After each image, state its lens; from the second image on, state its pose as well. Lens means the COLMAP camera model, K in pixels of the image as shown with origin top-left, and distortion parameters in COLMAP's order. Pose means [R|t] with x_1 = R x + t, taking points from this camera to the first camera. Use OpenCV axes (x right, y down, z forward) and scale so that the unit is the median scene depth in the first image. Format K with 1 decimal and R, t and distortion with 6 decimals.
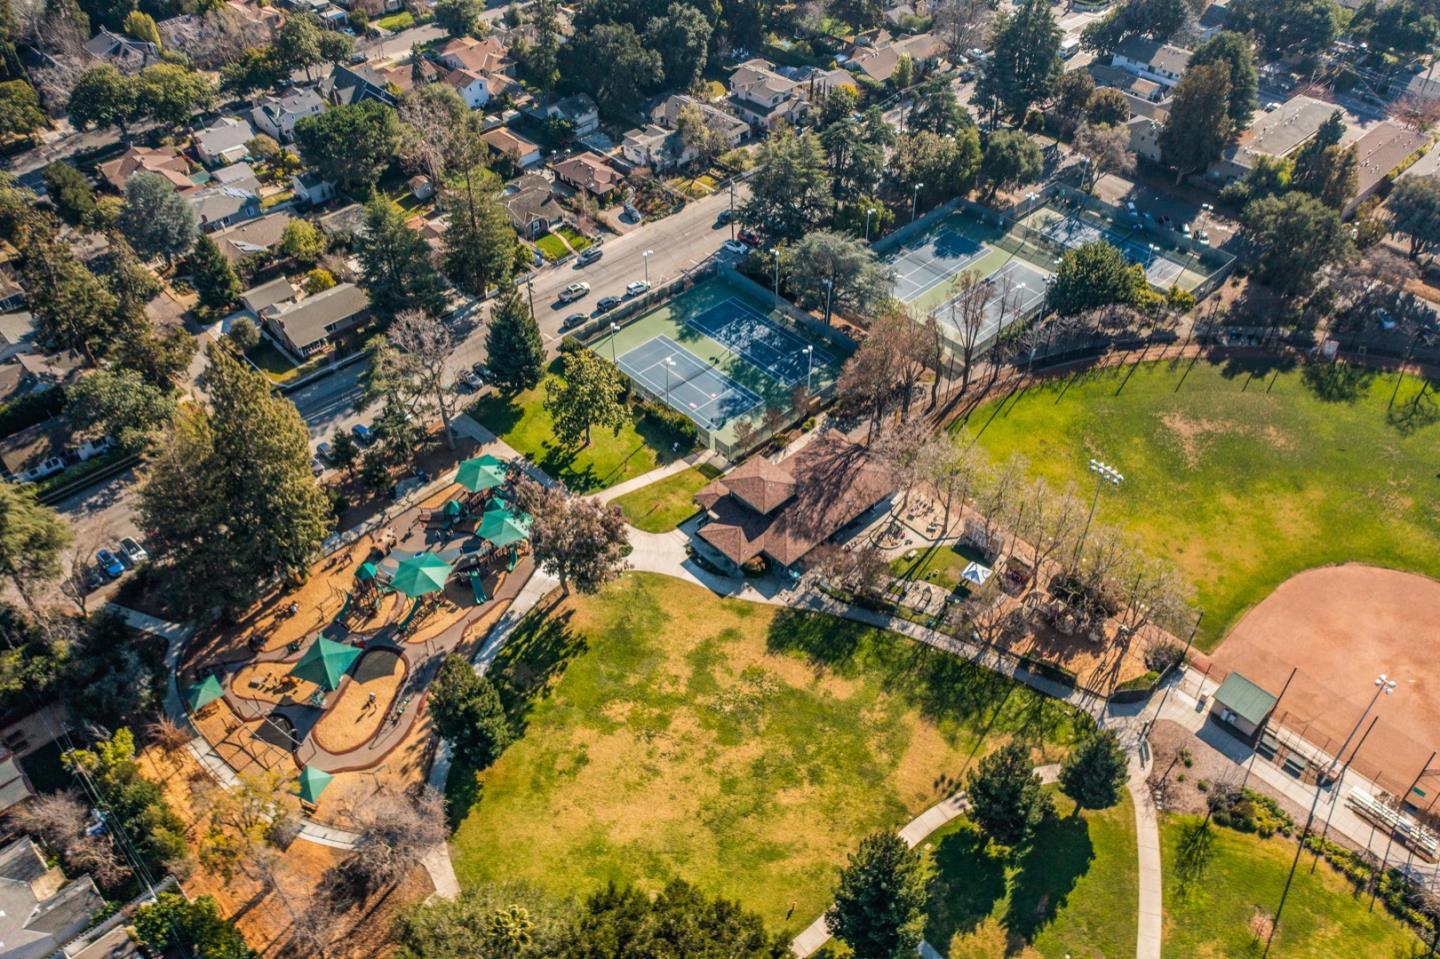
lens RADIAL K [[1134.3, 0, 720.0], [0, 1134.3, 479.5], [0, 0, 1]] dist [-0.033137, 0.109038]
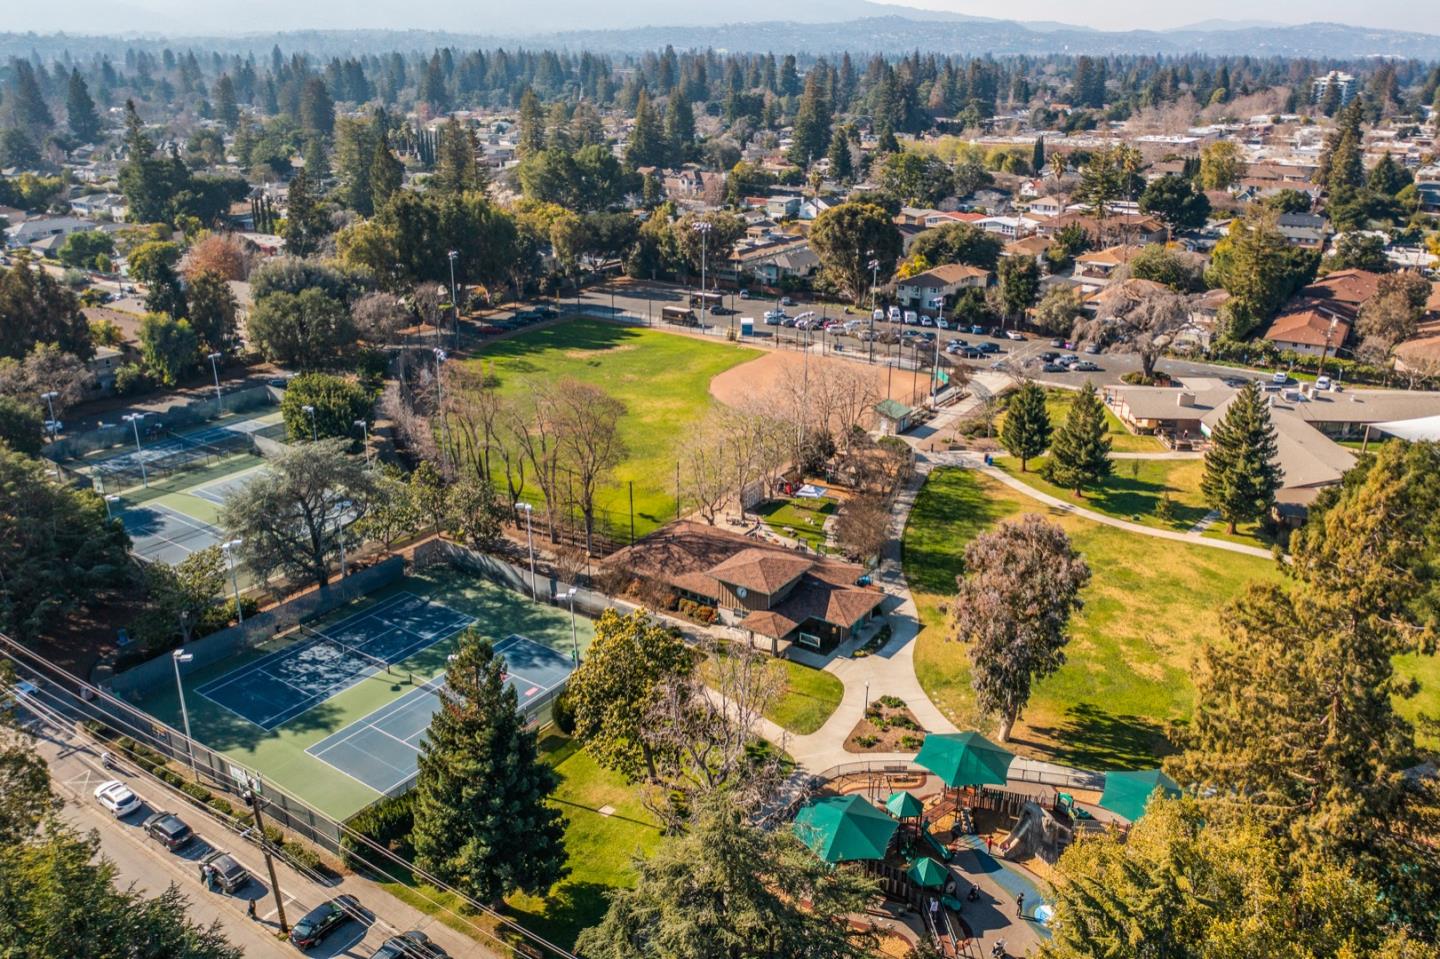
lens RADIAL K [[1134.3, 0, 720.0], [0, 1134.3, 479.5], [0, 0, 1]] dist [-0.033137, 0.109038]
pose [[-0.208228, -0.345249, 0.915120, -0.513295], [0.662405, 0.638612, 0.391656, -0.284279], [-0.719625, 0.687734, 0.095718, 0.758906]]
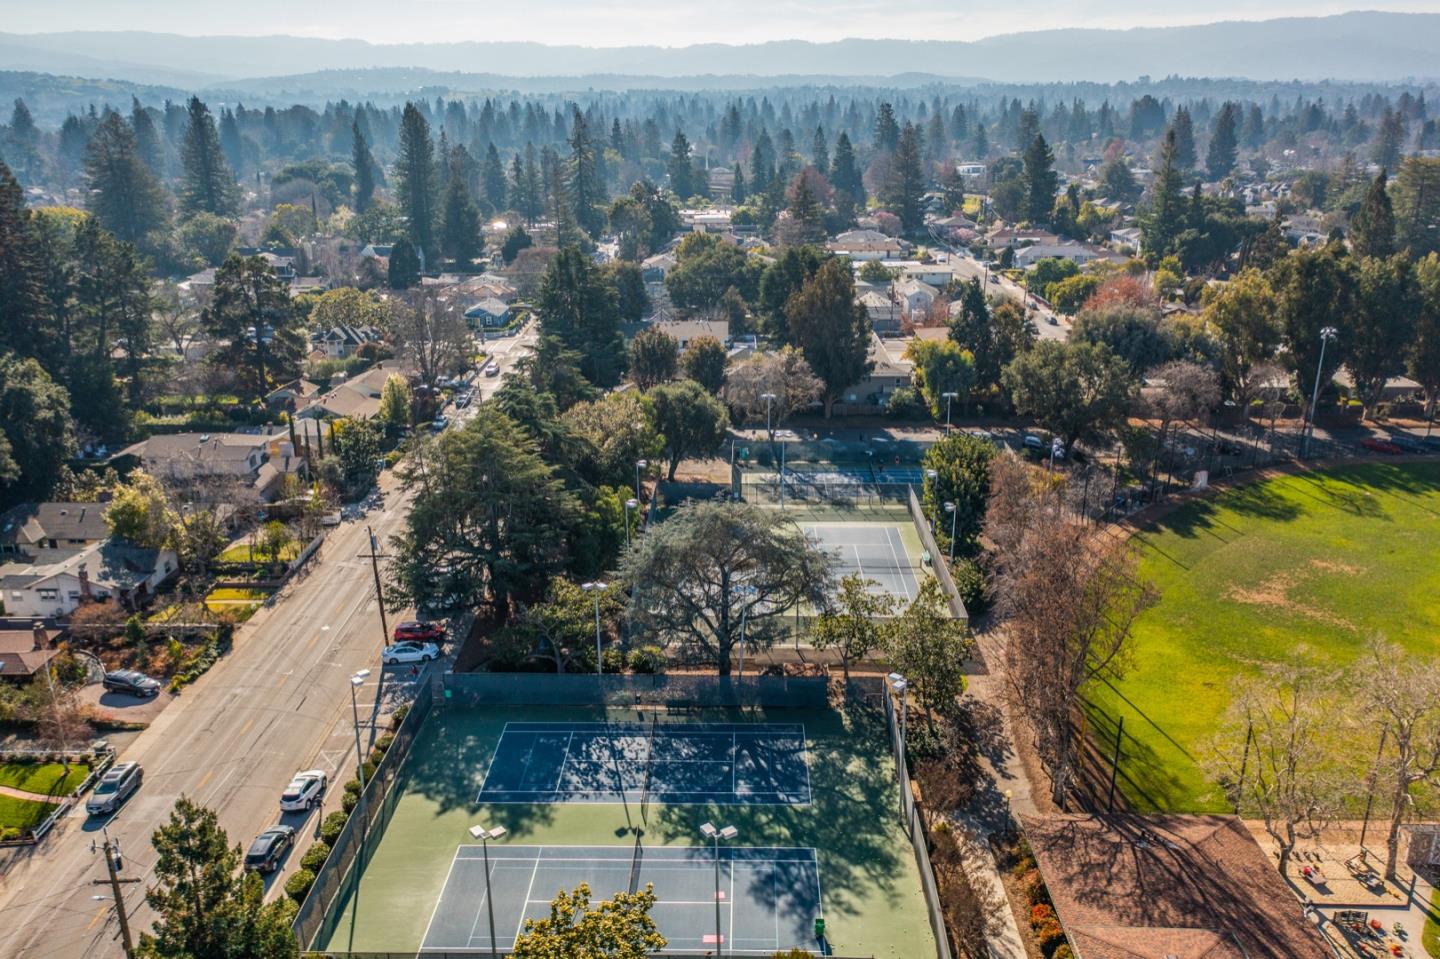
lens RADIAL K [[1134.3, 0, 720.0], [0, 1134.3, 479.5], [0, 0, 1]] dist [-0.033137, 0.109038]
pose [[0.693798, -0.224567, 0.684262, -0.244503], [0.486682, 0.846547, -0.215637, -0.108907], [-0.530835, 0.482626, 0.696625, 0.613998]]
